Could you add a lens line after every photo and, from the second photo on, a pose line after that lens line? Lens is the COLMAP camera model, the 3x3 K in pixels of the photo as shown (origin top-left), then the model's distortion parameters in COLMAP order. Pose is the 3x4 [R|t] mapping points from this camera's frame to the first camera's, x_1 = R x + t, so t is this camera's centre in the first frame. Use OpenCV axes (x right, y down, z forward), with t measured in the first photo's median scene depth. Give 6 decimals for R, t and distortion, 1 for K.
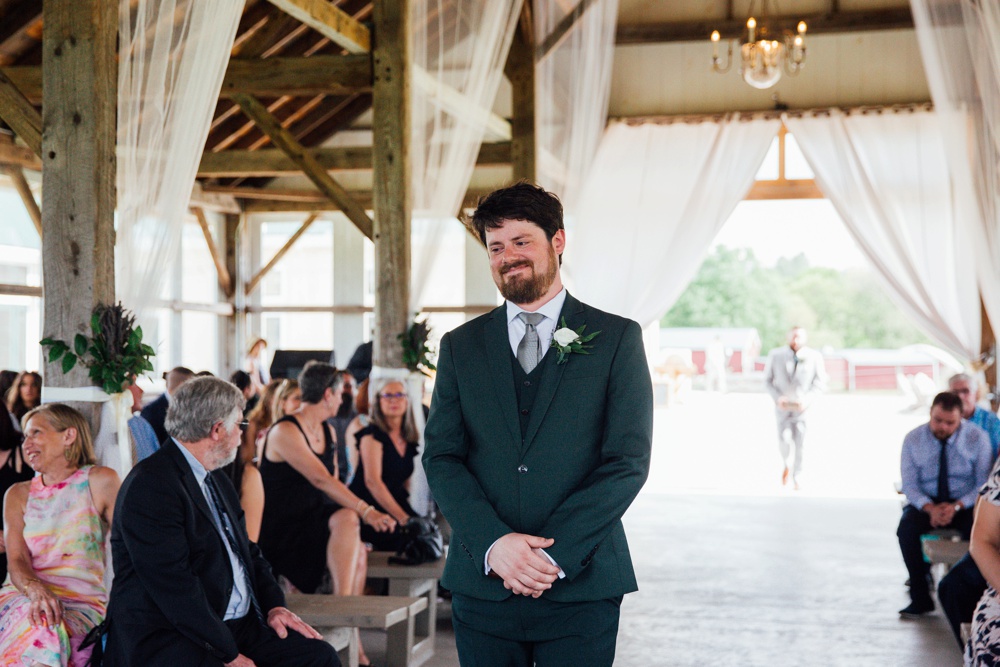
lens RADIAL K [[1417.4, 0, 500.0], [0, 1417.4, 333.5], [0, 0, 1]] dist [0.156513, -0.030256]
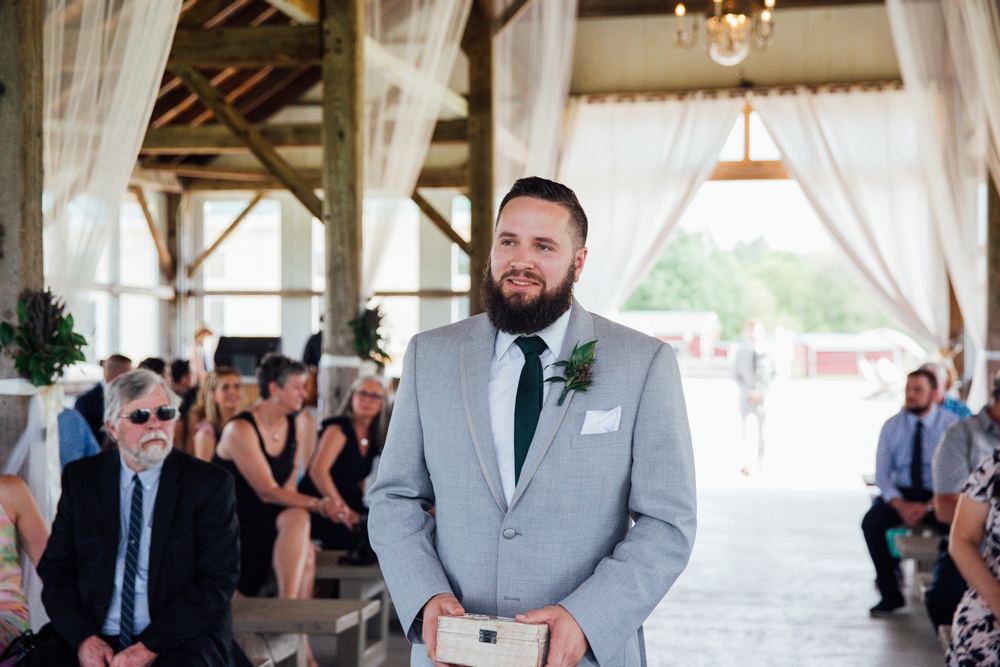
lens RADIAL K [[1440.0, 0, 493.8], [0, 1440.0, 334.0], [0, 0, 1]] dist [0.152835, 0.034498]
pose [[0.999563, 0.001457, 0.029523, -0.003426], [-0.001837, 0.999916, 0.012848, -0.003201], [-0.029502, -0.012897, 0.999482, 0.030803]]
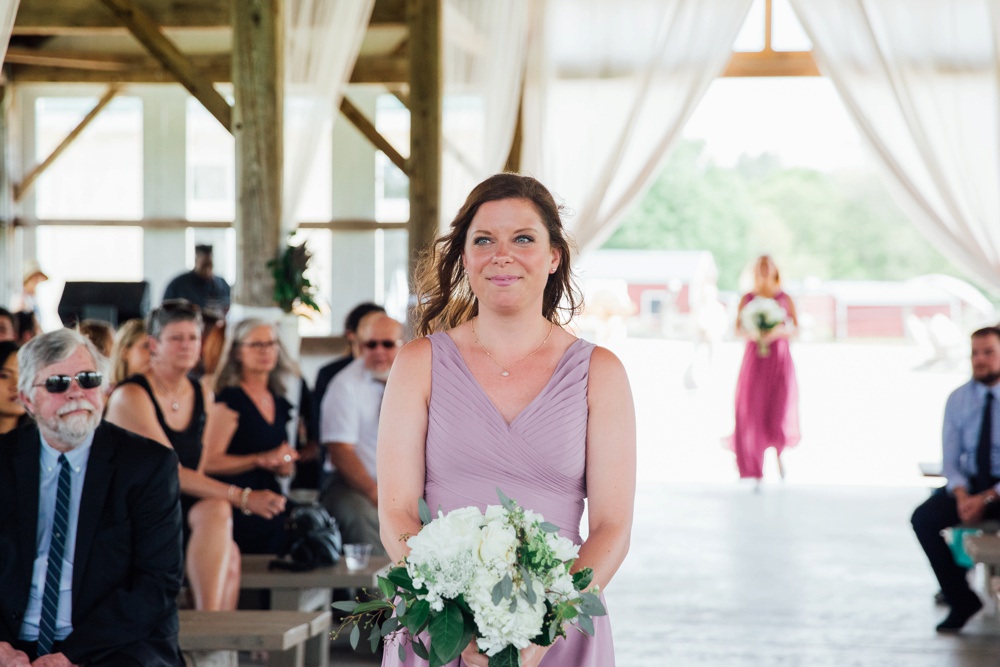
lens RADIAL K [[2096.4, 0, 500.6], [0, 2096.4, 302.7], [0, 0, 1]] dist [0.280033, -0.023924]
pose [[0.995757, 0.004142, 0.091927, -0.051229], [-0.006250, 0.999724, 0.022657, -0.003276], [-0.091808, -0.023135, 0.995508, -0.091962]]
